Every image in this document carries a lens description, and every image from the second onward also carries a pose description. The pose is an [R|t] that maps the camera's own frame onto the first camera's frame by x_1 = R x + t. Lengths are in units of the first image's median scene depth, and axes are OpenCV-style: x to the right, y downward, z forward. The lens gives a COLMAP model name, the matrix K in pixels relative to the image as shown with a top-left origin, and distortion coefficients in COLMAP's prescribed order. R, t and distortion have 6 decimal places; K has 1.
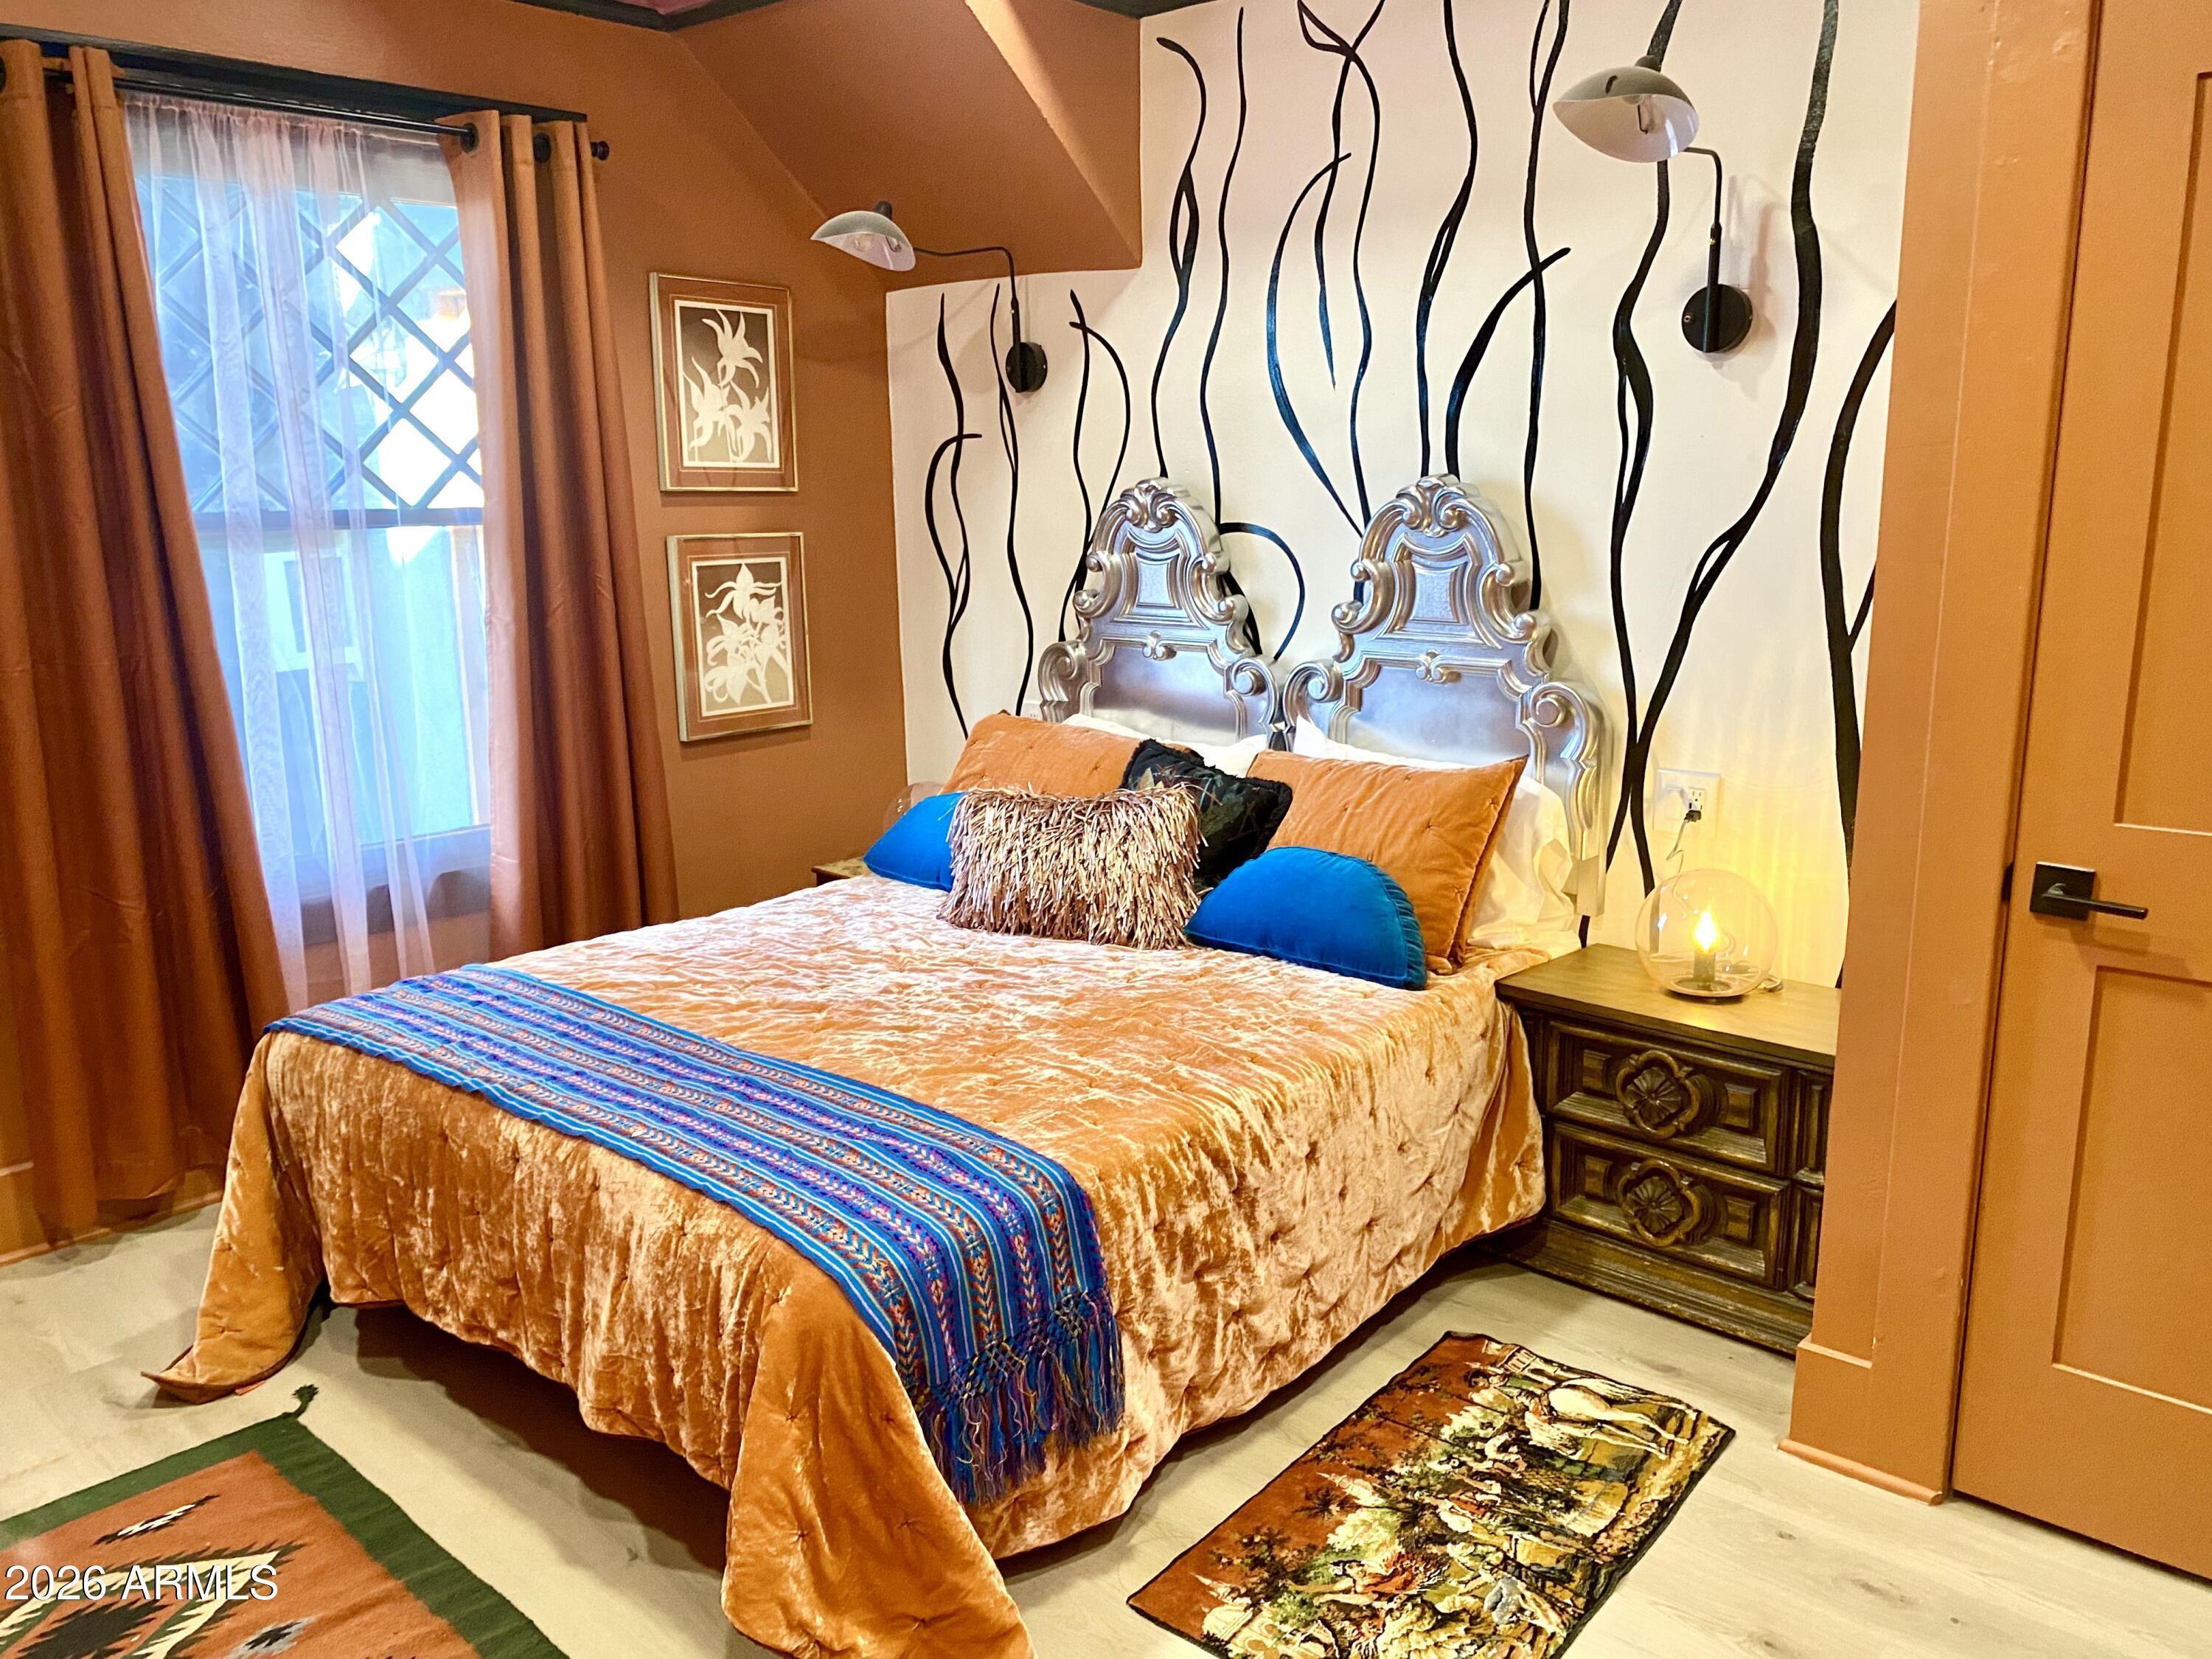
lens RADIAL K [[1659.1, 0, 1106.0], [0, 1659.1, 829.5], [0, 0, 1]] dist [0.053137, -0.061657]
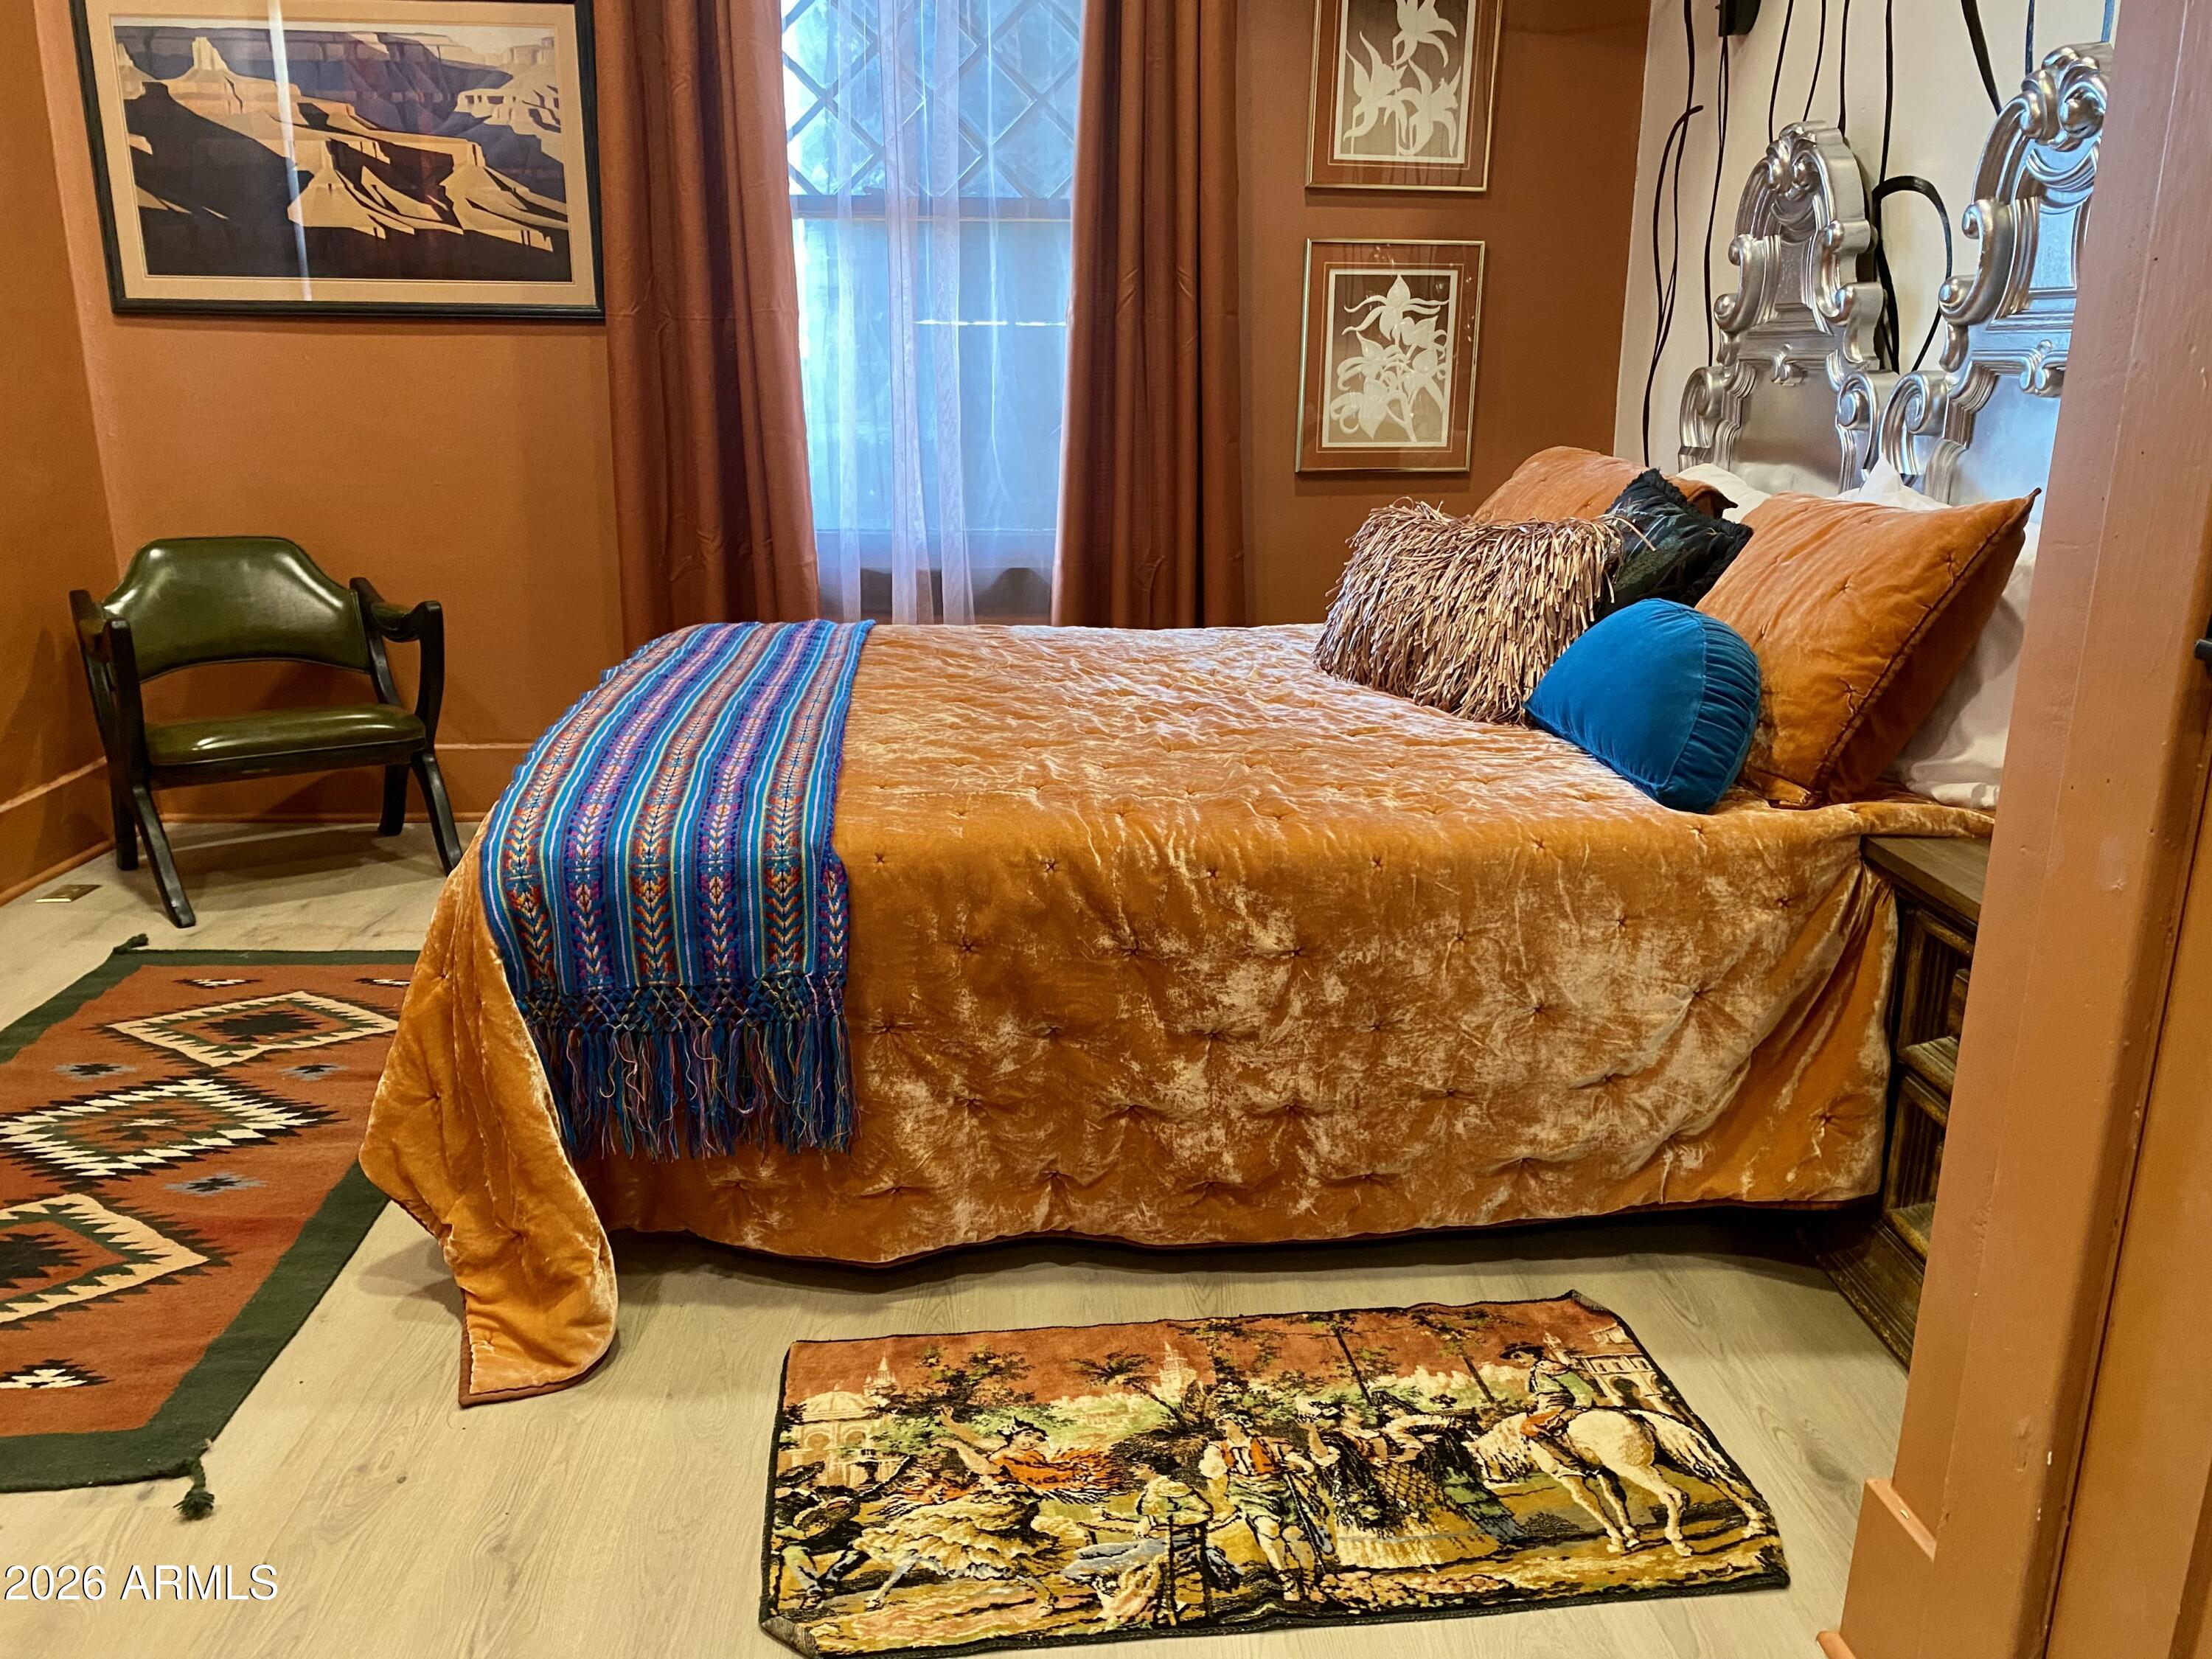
lens RADIAL K [[1668.4, 0, 1099.2], [0, 1668.4, 813.2], [0, 0, 1]] dist [0.069869, -0.134599]
pose [[0.730080, 0.197913, -0.654075, 0.322375], [-0.155951, 0.980139, 0.122502, 0.037682], [0.665329, 0.012567, 0.746445, 0.242217]]
